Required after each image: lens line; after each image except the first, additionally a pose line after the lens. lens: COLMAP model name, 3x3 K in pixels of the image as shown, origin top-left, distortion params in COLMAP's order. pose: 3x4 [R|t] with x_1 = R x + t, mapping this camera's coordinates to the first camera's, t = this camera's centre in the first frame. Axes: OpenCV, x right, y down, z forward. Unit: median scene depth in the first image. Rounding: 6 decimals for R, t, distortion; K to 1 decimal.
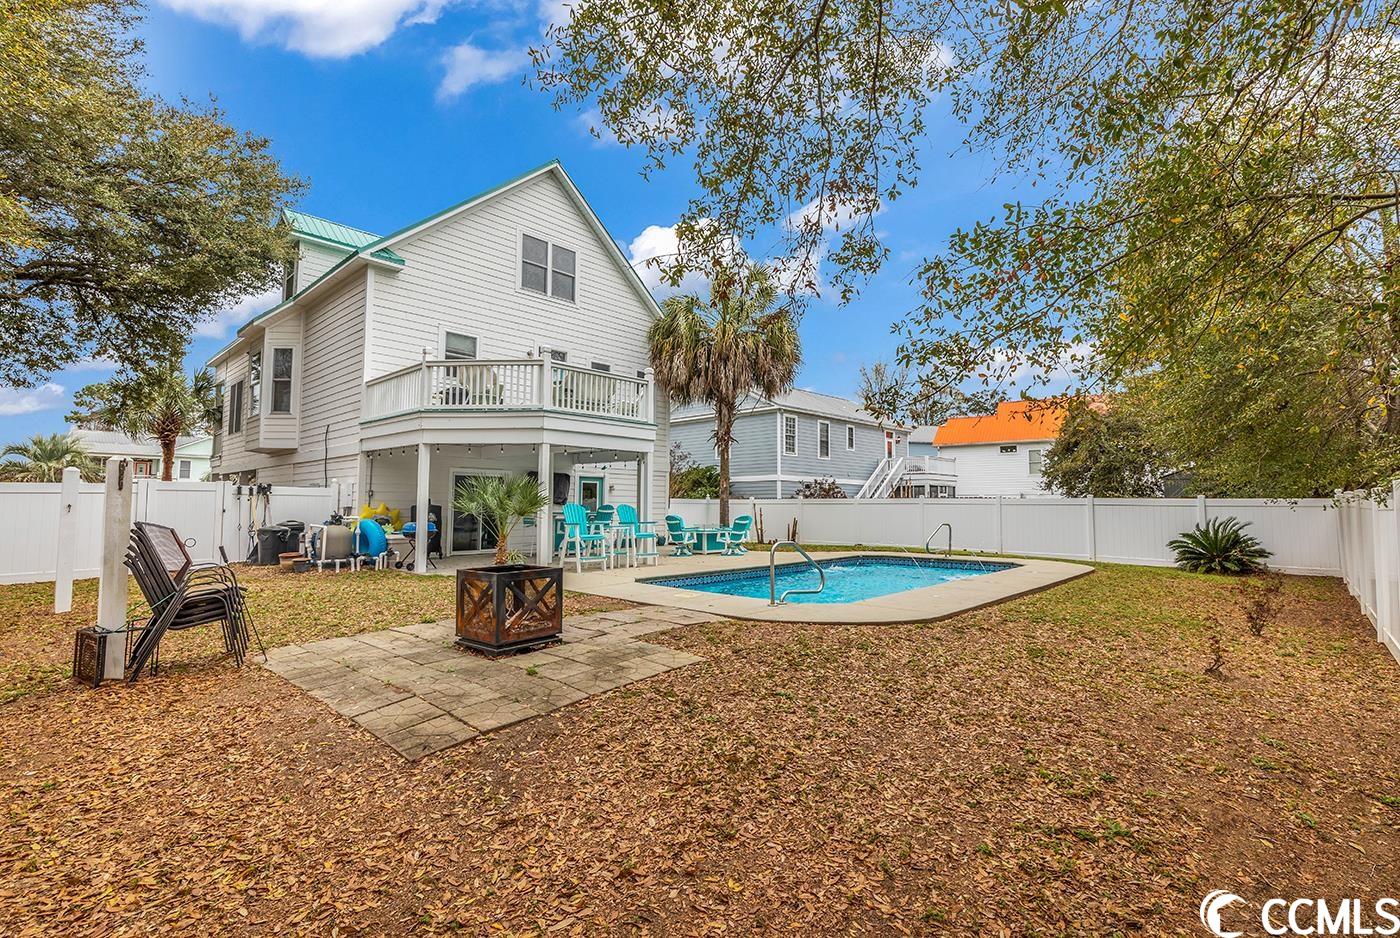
lens RADIAL K [[639.8, 0, 711.9], [0, 639.8, 469.0], [0, 0, 1]] dist [0.012305, -0.000151]
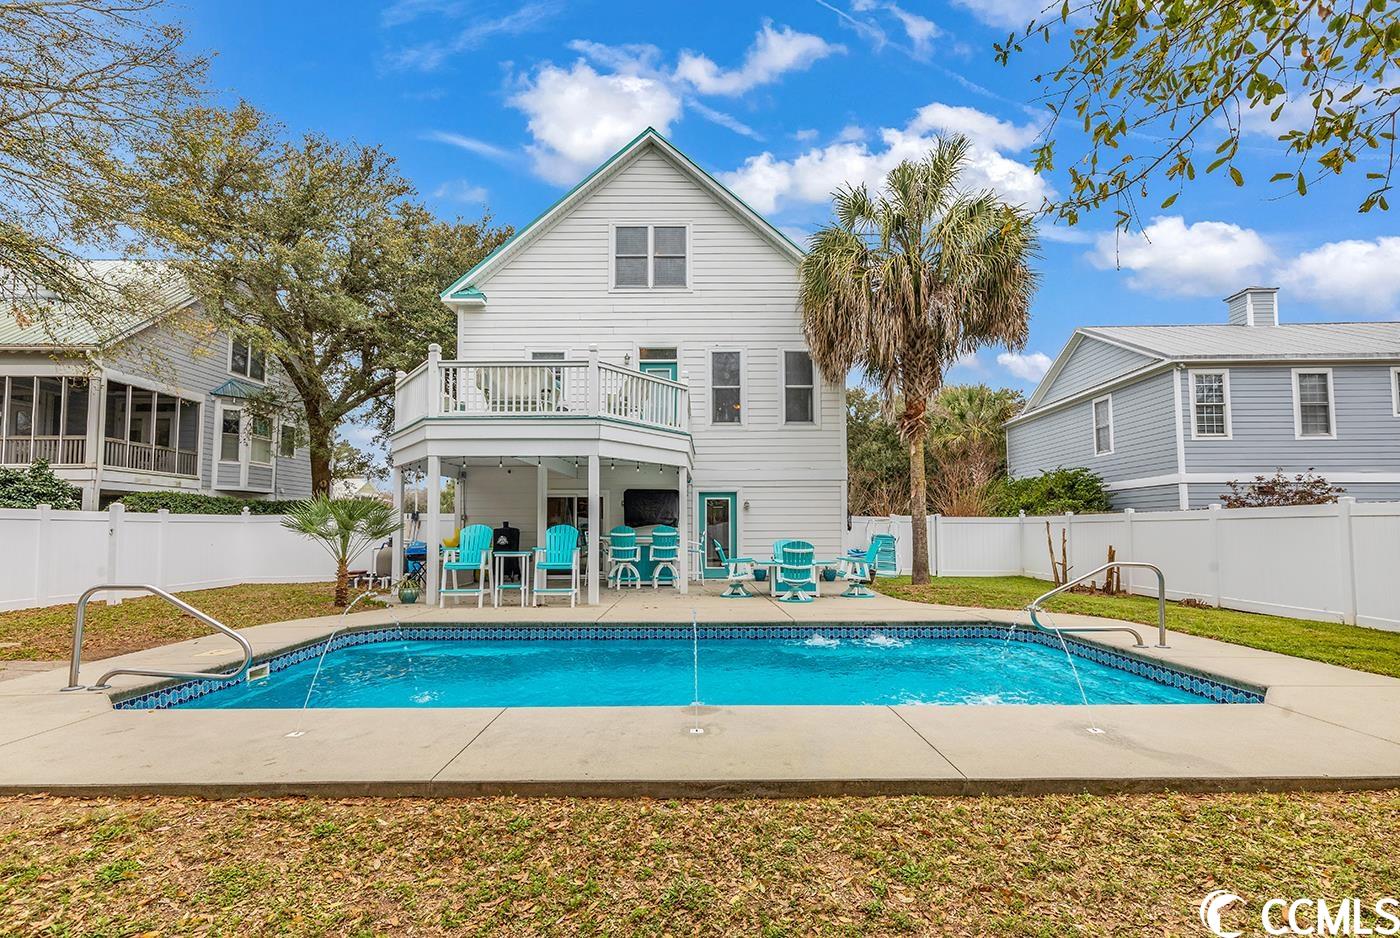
lens RADIAL K [[639.8, 0, 700.6], [0, 639.8, 497.9], [0, 0, 1]] dist [0.012305, -0.000151]
pose [[0.675736, -0.043105, -0.735883, 0.407854], [0.048504, 0.998725, -0.013961, 0.030352], [0.735546, -0.026259, 0.676965, 0.439734]]
